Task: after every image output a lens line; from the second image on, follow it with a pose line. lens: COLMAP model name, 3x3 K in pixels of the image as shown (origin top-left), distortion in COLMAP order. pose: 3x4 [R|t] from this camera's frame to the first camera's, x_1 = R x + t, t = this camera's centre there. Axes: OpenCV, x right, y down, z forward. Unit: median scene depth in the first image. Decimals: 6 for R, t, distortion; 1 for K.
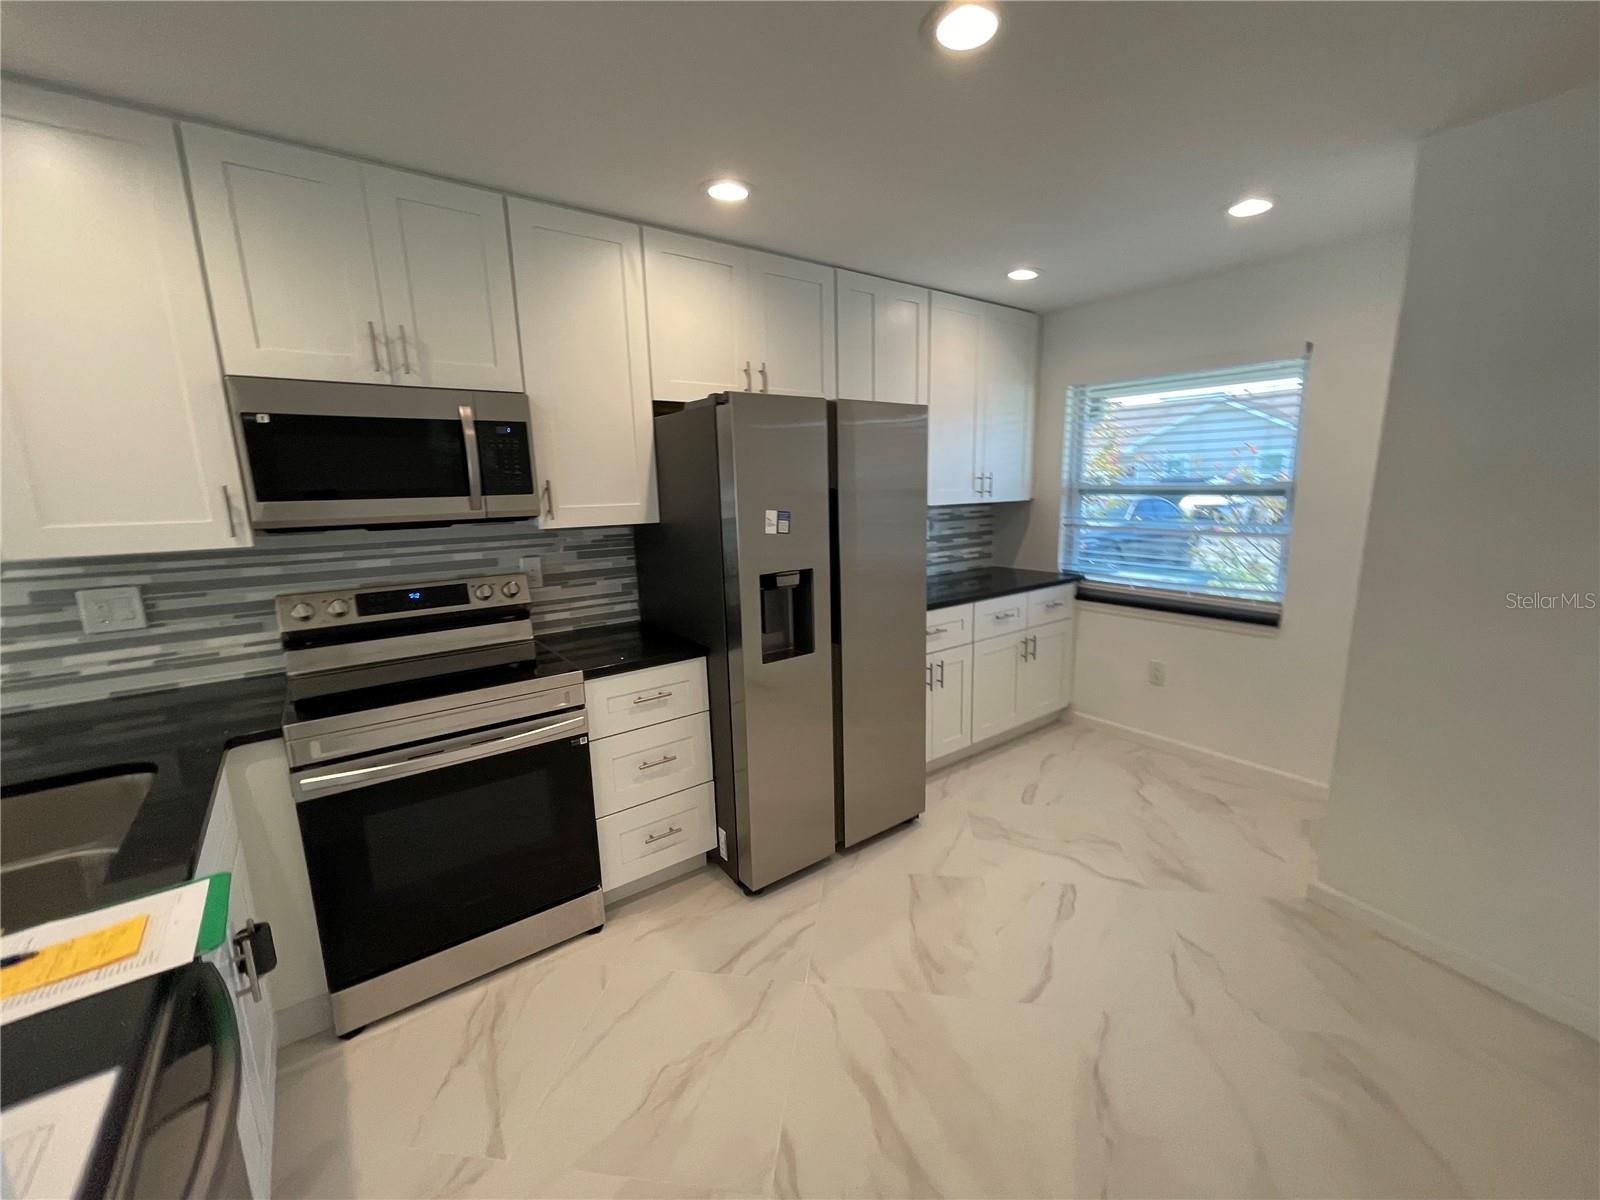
lens RADIAL K [[639.8, 0, 800.0], [0, 639.8, 600.0], [0, 0, 1]] dist [0.020455, 0.000146]
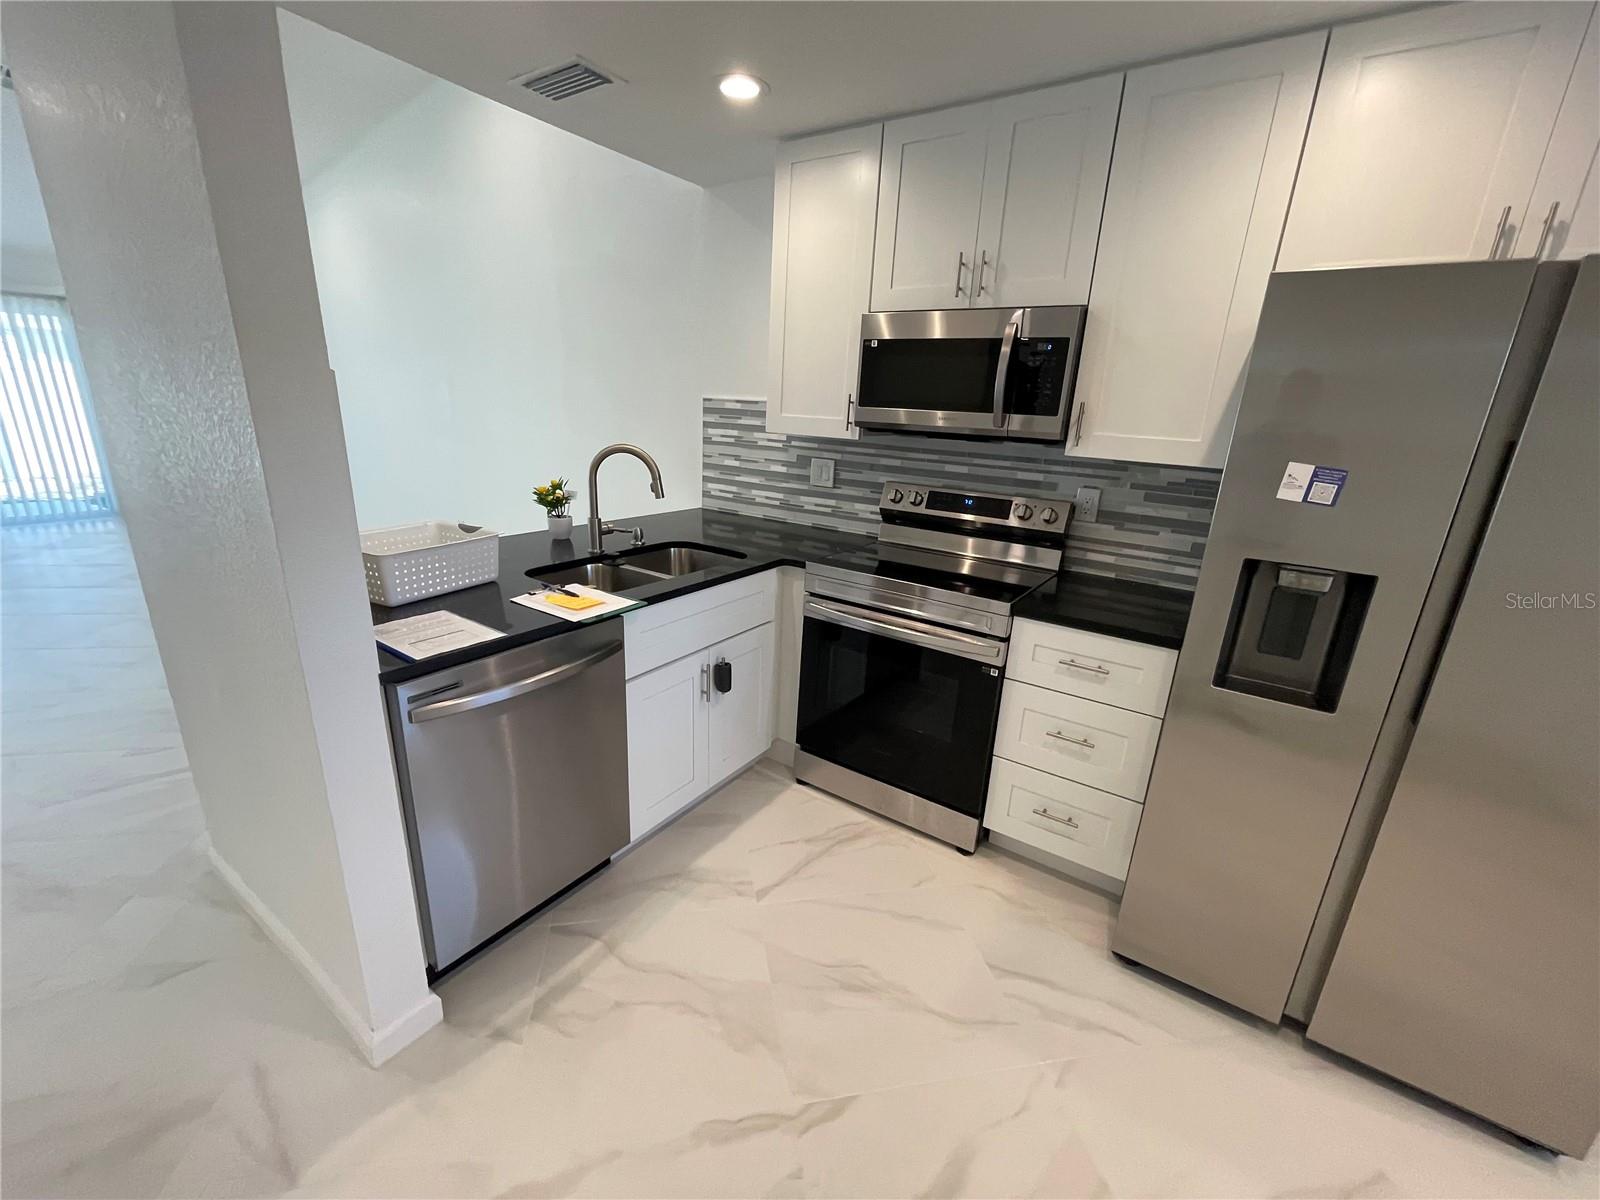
lens RADIAL K [[643.0, 0, 797.4], [0, 643.0, 596.4], [0, 0, 1]] dist [0.008847, 0.000013]
pose [[0.349624, 0.308599, -0.884607, 0.387032], [-0.227522, 0.943897, 0.239359, -0.057015], [0.908844, 0.117582, 0.400222, 0.318006]]
